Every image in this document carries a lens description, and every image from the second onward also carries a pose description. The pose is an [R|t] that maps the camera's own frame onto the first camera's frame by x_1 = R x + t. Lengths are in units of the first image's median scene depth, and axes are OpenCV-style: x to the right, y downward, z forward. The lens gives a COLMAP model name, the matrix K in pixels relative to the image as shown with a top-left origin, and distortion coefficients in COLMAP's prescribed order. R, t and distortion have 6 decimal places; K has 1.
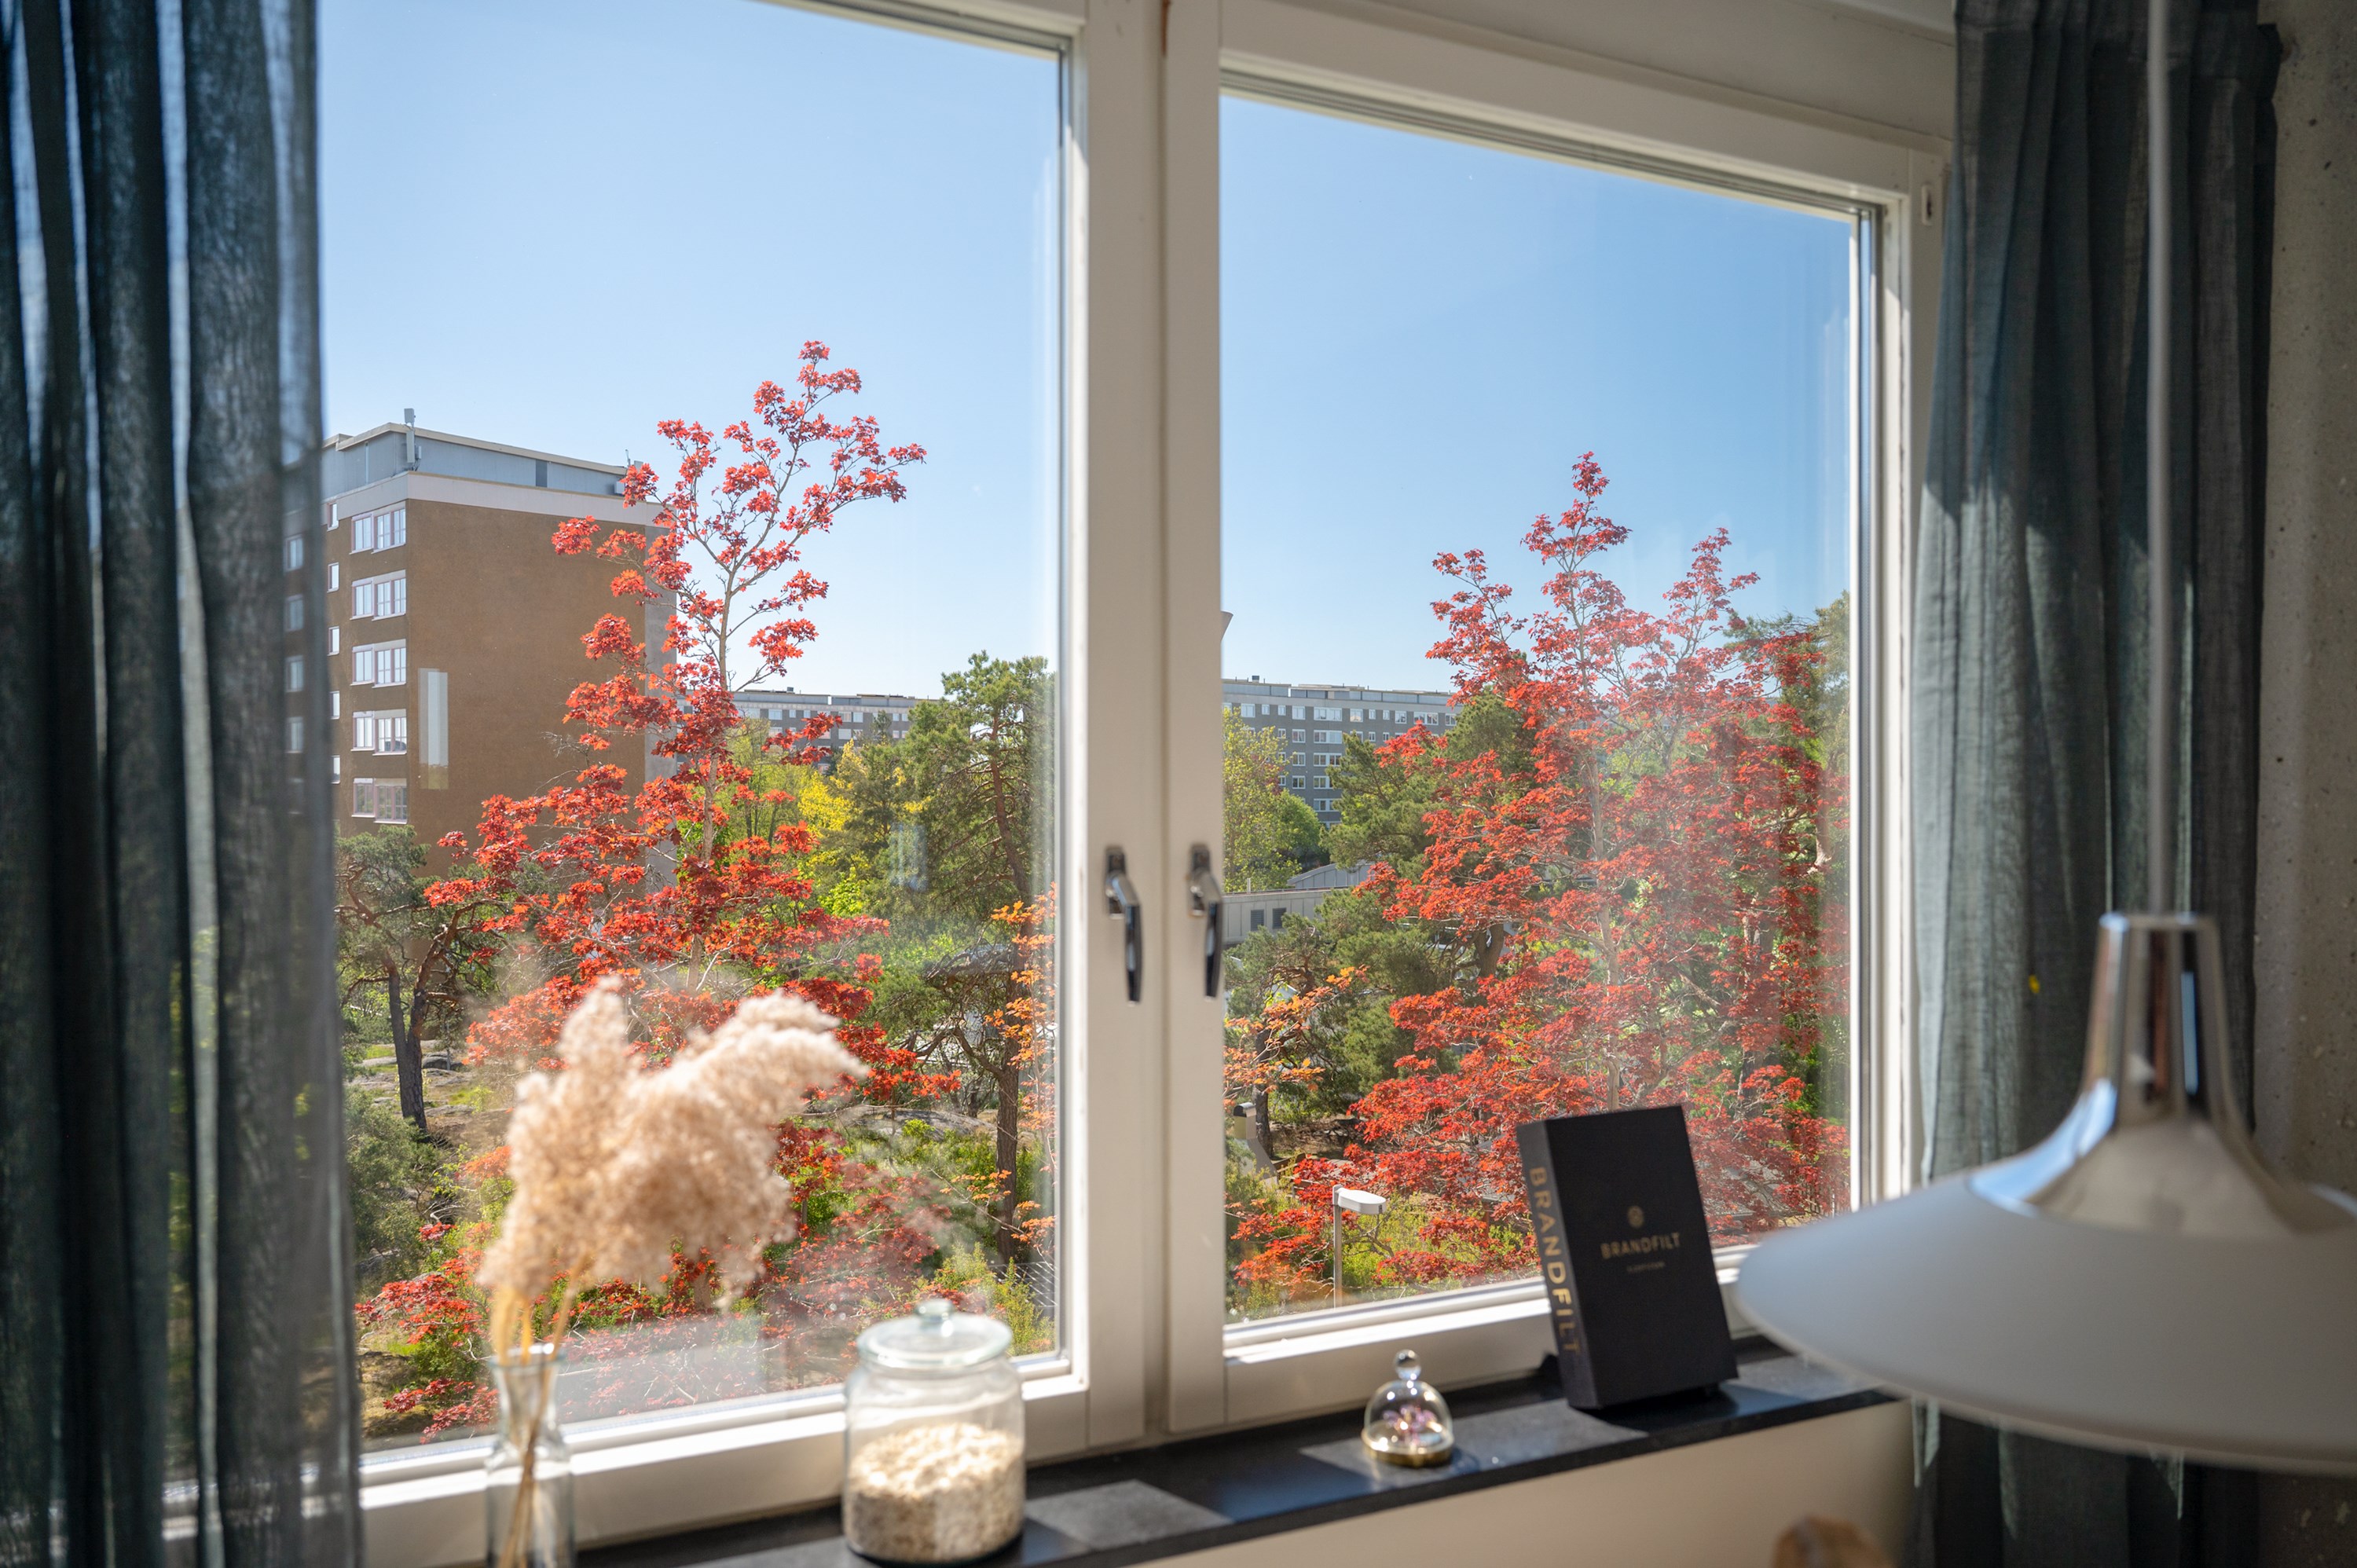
lens RADIAL K [[1753.6, 0, 1178.5], [0, 1753.6, 784.0], [0, 0, 1]] dist [-0.043618, 0.000539]
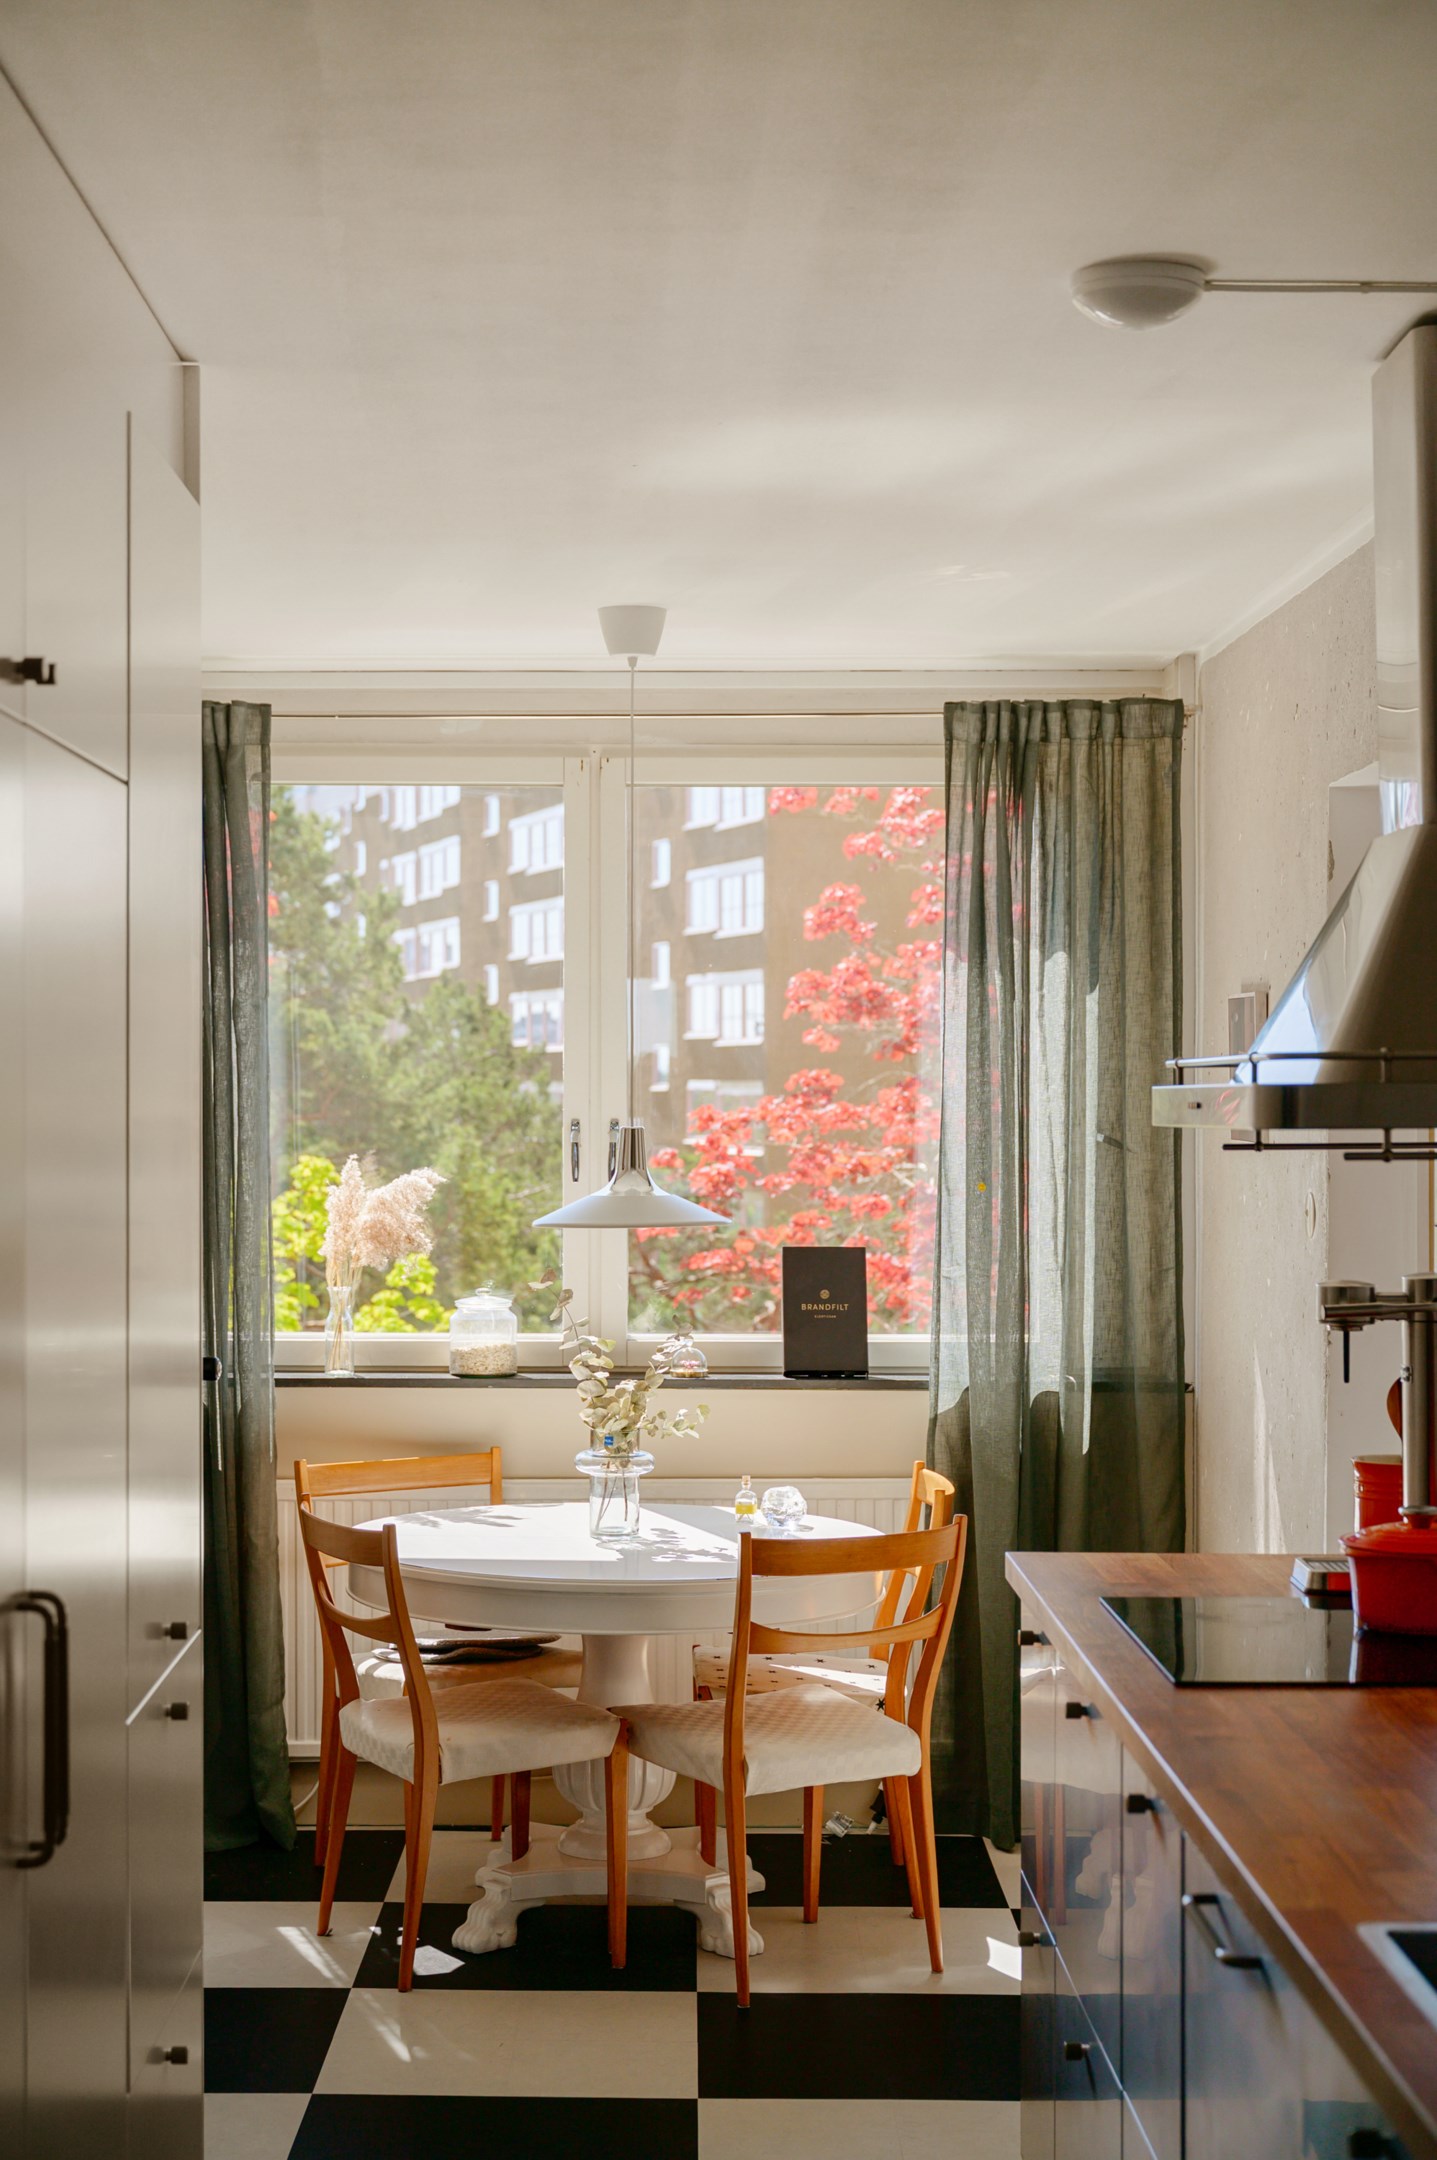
lens RADIAL K [[3160.0, 0, 713.6], [0, 3160.0, 1131.0], [0, 0, 1]] dist [0.007635, -0.109779]
pose [[0.905000, 0.009296, -0.425310, 0.266709], [-0.004749, 0.999920, 0.011749, 0.000289], [0.425385, -0.008613, 0.904972, -0.383960]]
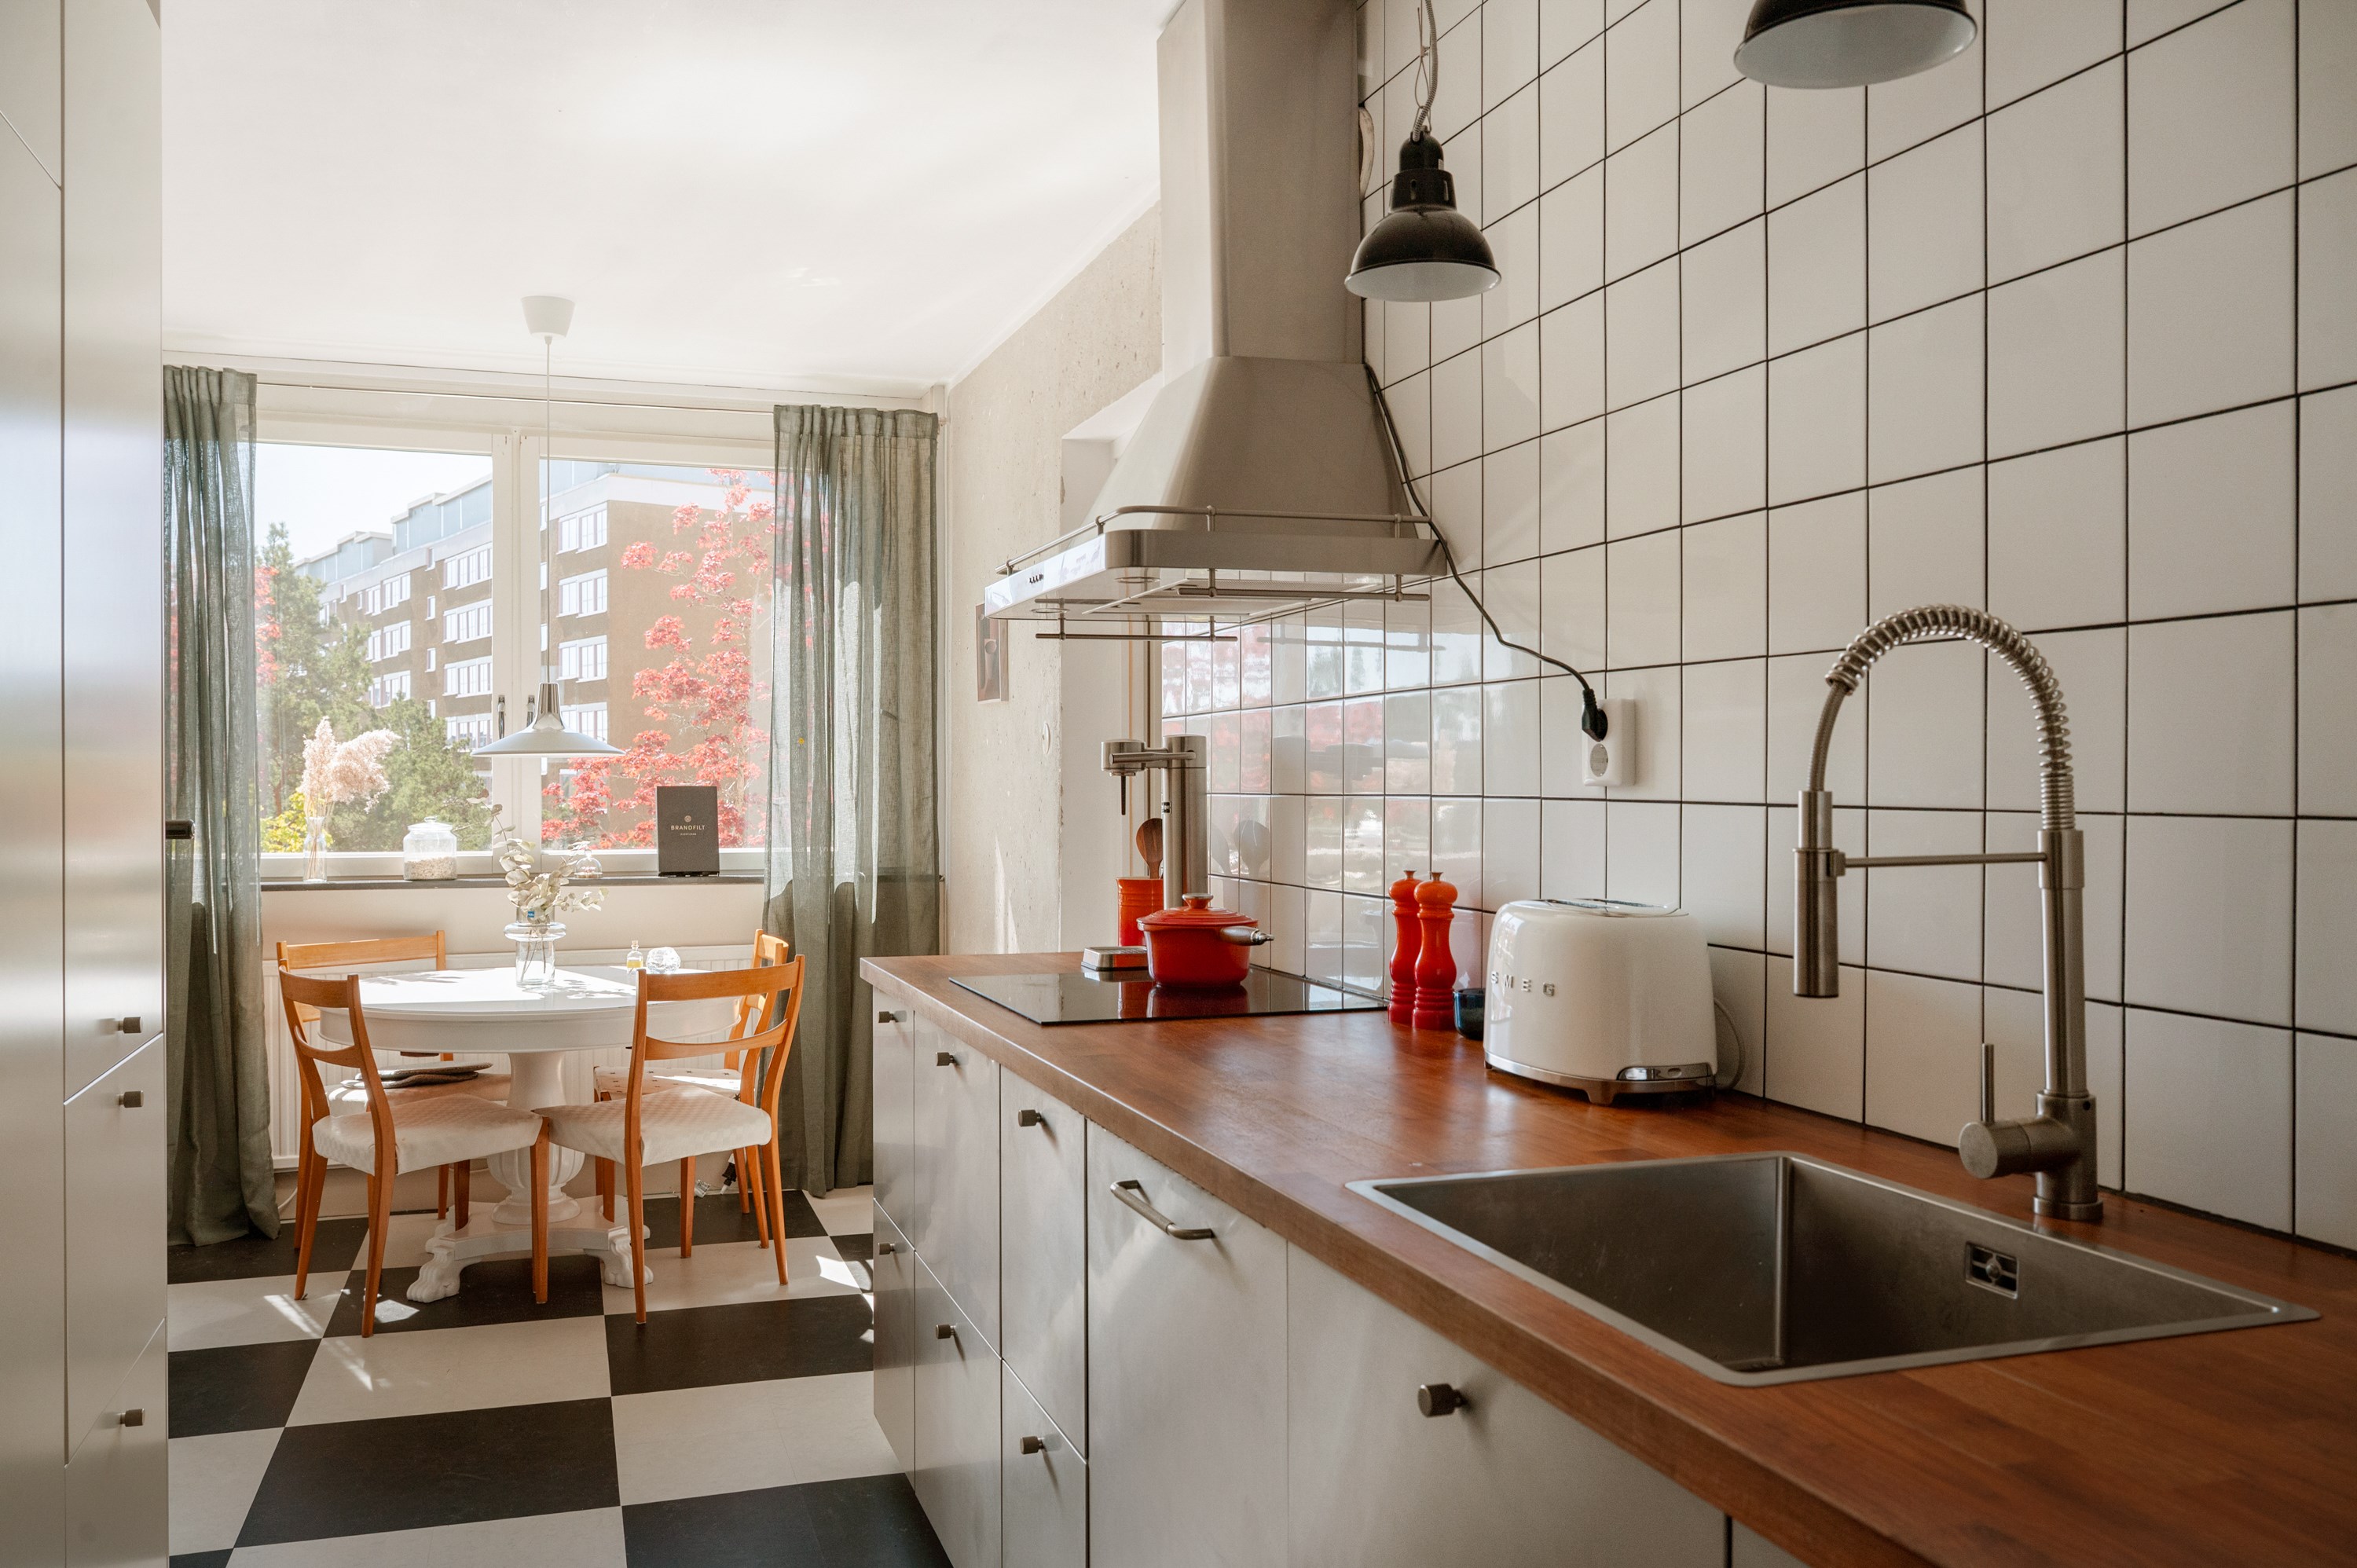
lens RADIAL K [[1790.8, 0, 1178.5], [0, 1790.8, 784.0], [0, 0, 1]] dist [-0.000465, -0.005175]
pose [[0.993431, 0.002444, -0.114410, 0.220713], [-0.002250, 0.999996, 0.001817, 0.026621], [0.114414, -0.001548, 0.993432, -0.303512]]
